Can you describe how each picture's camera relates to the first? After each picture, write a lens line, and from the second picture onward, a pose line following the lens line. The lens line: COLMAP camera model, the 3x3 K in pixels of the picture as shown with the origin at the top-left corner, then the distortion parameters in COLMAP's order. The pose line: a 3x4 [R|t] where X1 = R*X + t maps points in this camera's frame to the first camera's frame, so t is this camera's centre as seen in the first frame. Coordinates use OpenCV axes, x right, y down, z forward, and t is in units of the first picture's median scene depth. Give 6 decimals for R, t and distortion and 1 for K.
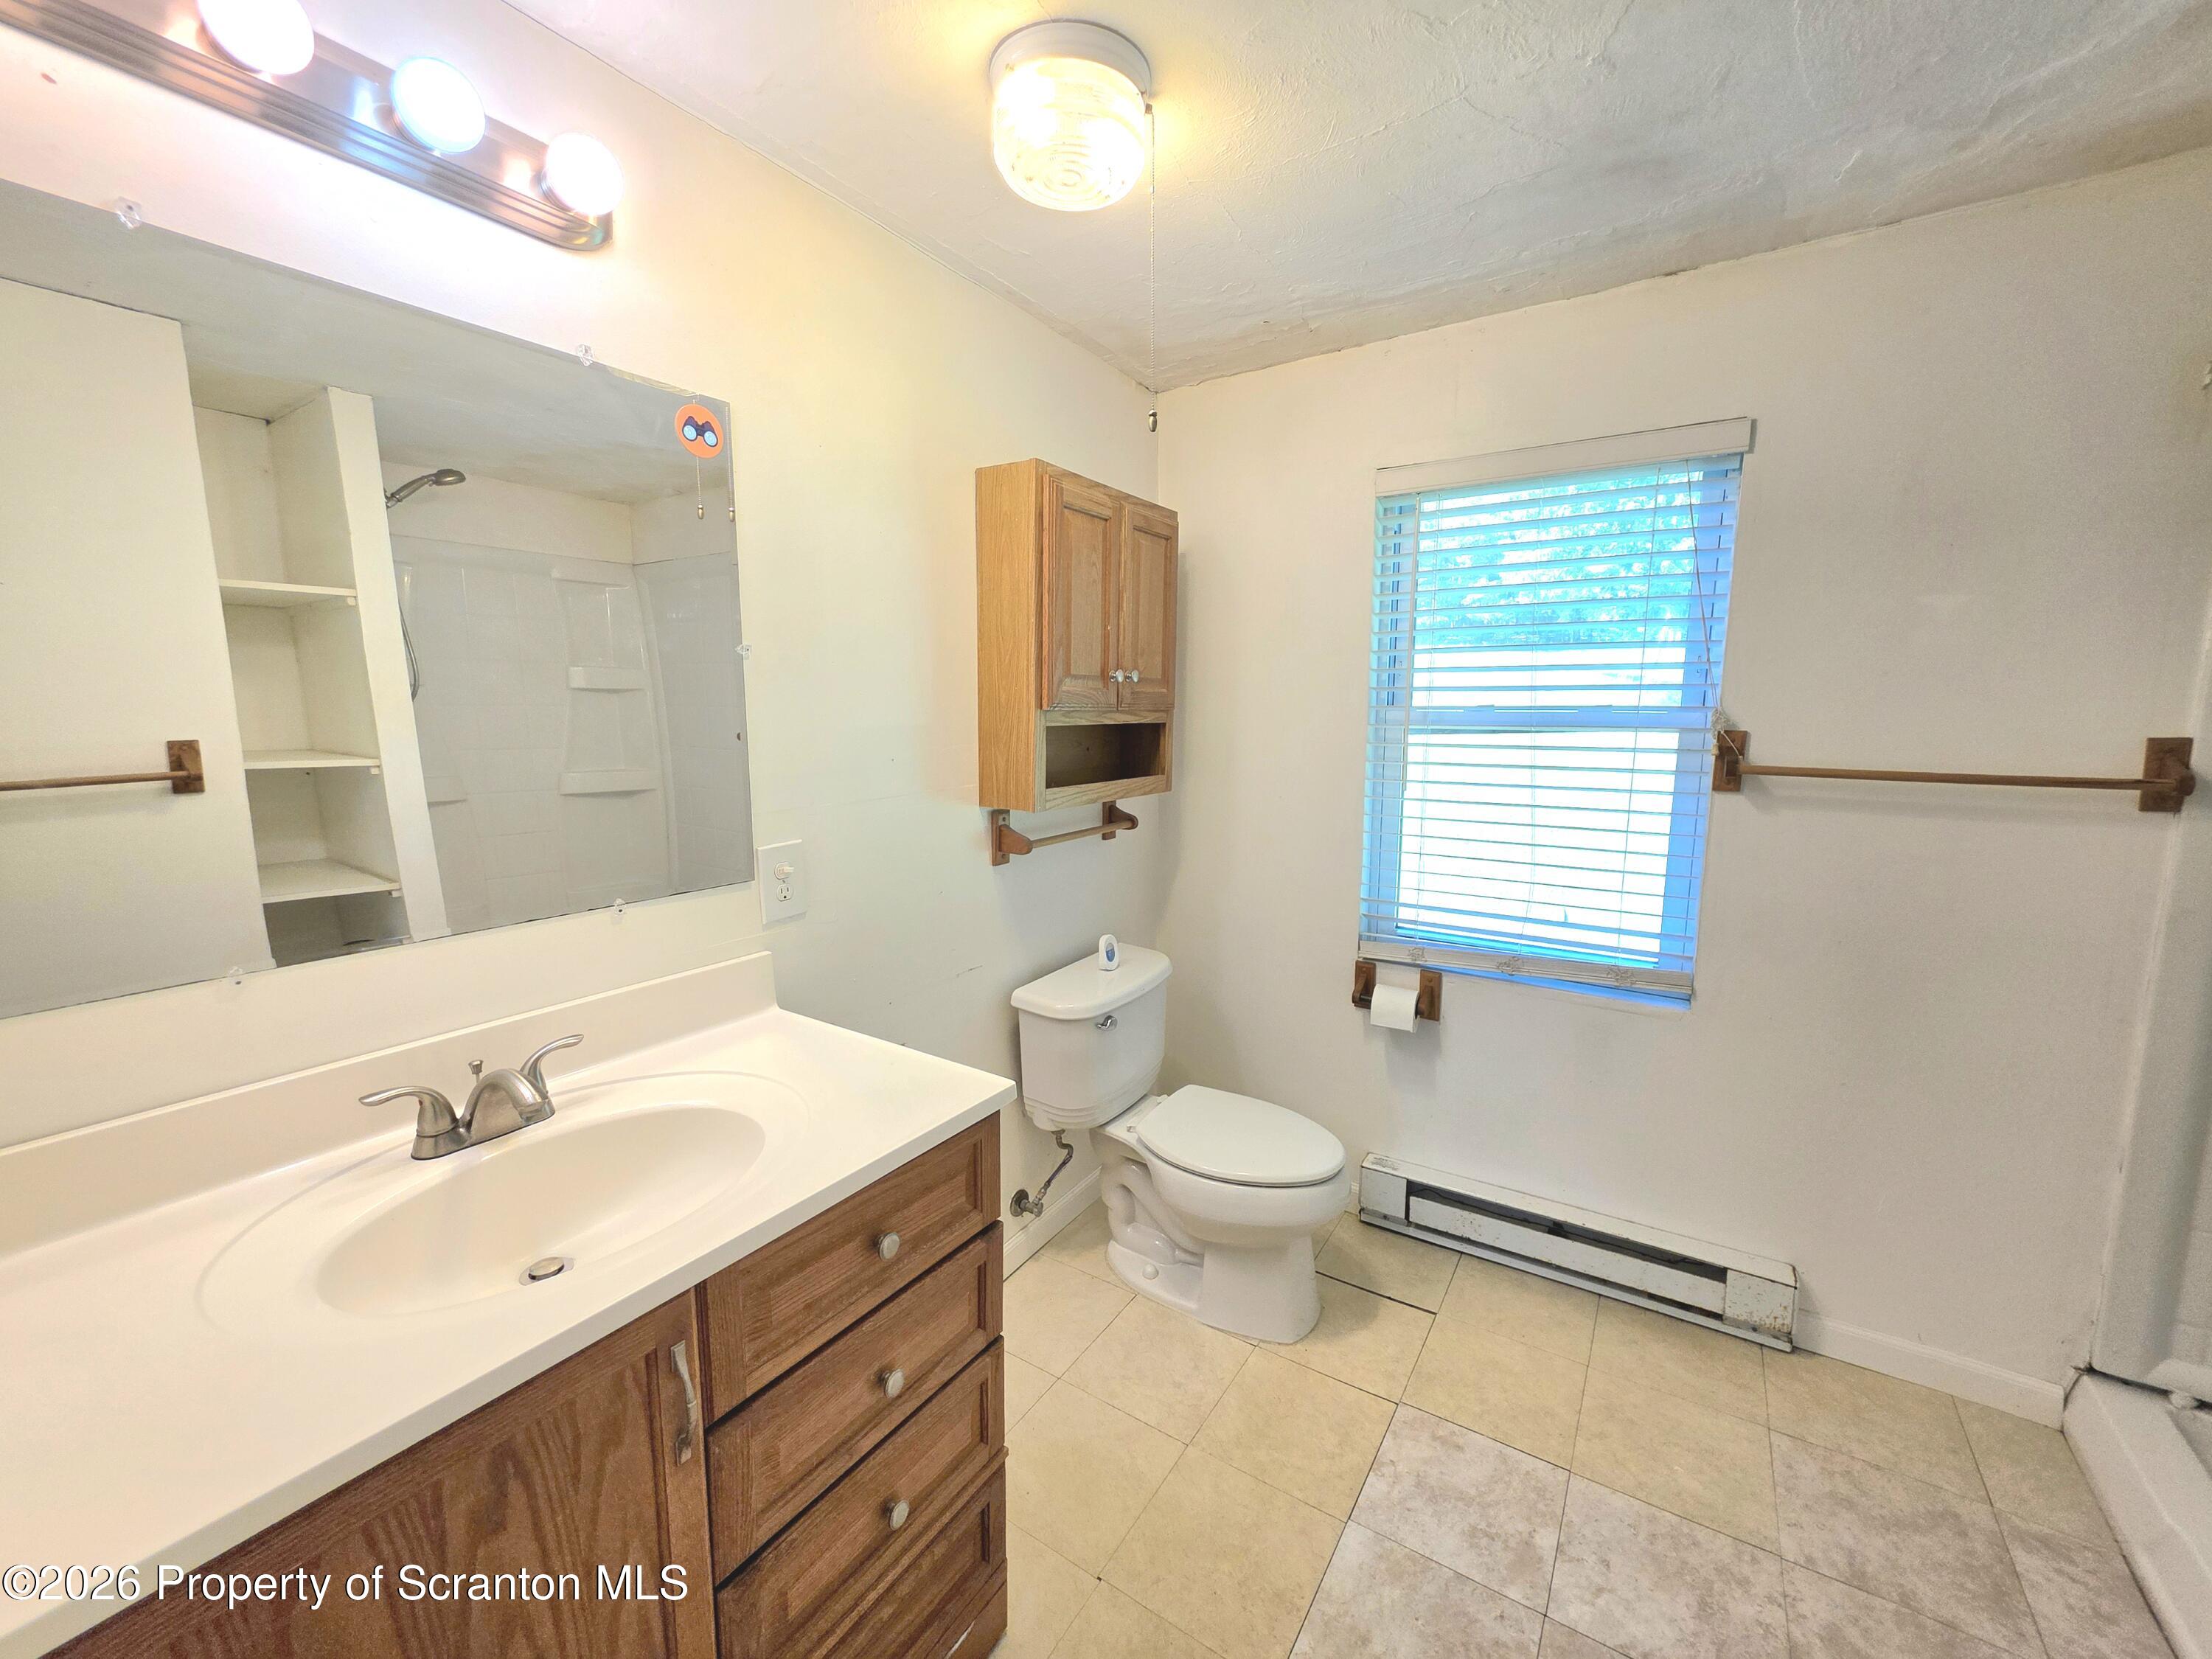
lens RADIAL K [[882.3, 0, 1110.4], [0, 882.3, 827.4], [0, 0, 1]] dist [-0.000538, 0.000426]
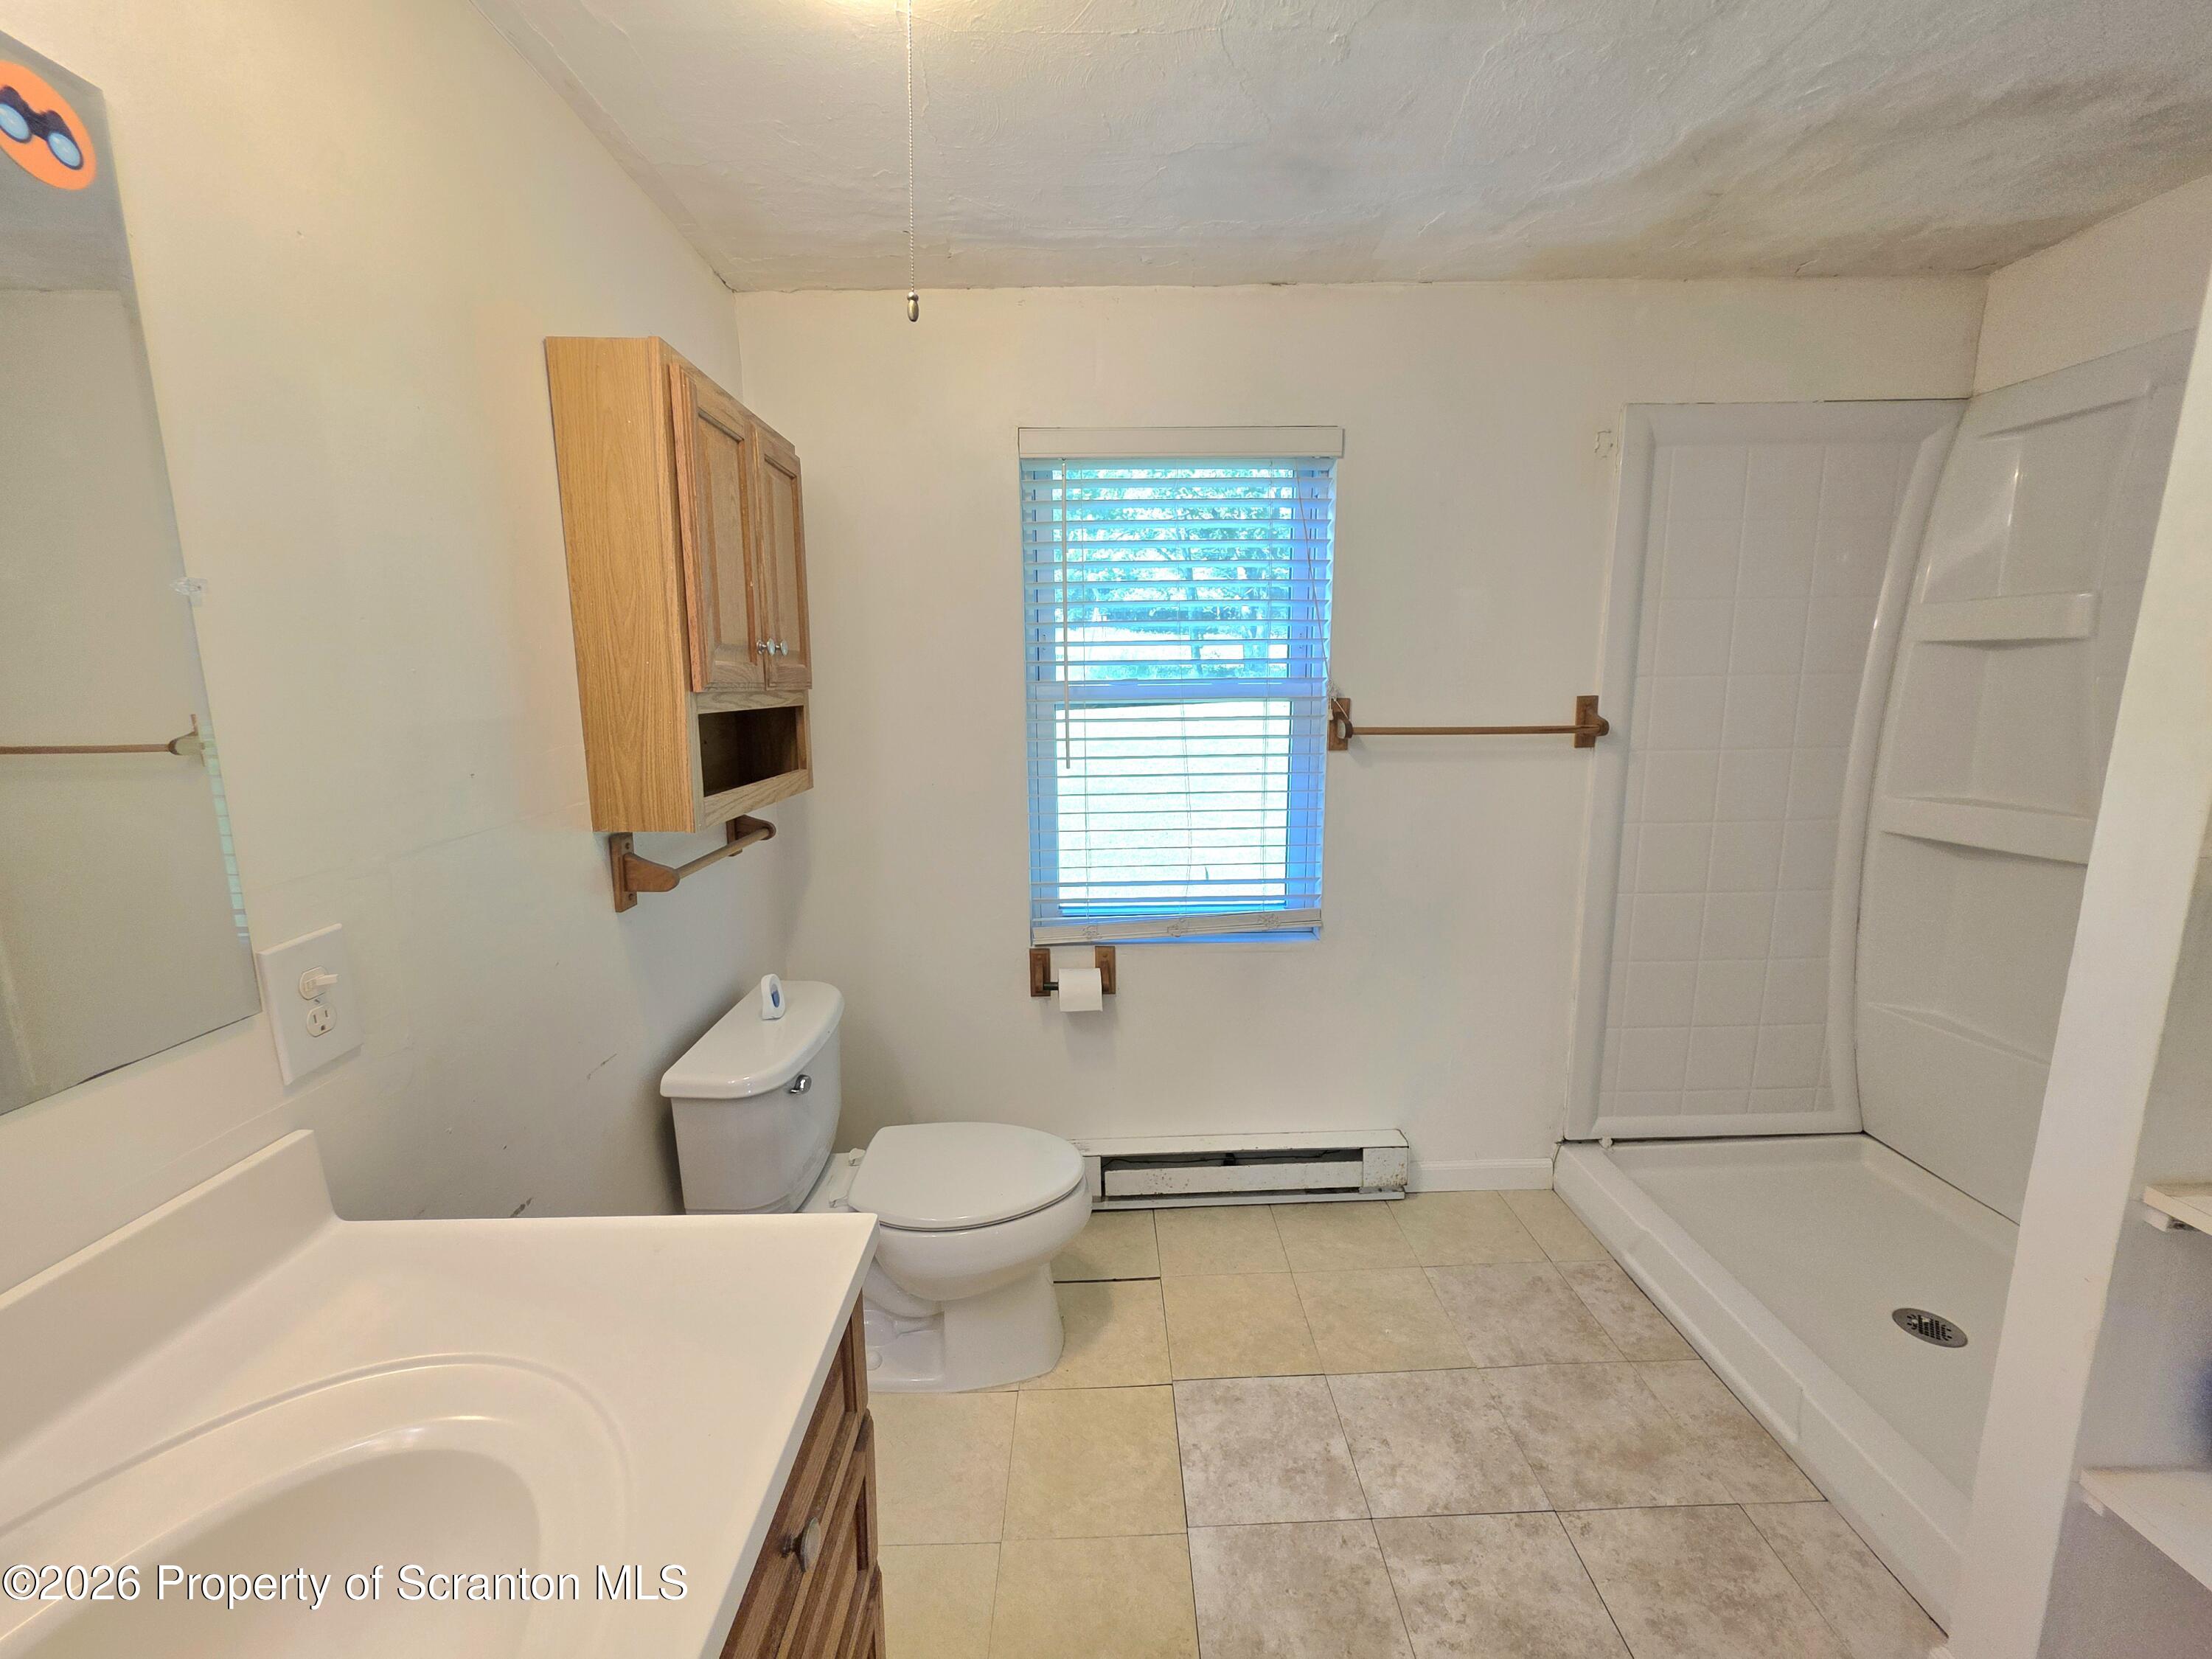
lens RADIAL K [[882.3, 0, 1108.7], [0, 882.3, 826.0], [0, 0, 1]] dist [-0.000538, 0.000426]
pose [[0.824761, -0.104298, 0.555779, -0.207113], [0.091383, 0.994508, 0.051021, -0.027865], [-0.558048, 0.008709, 0.829763, 0.195907]]
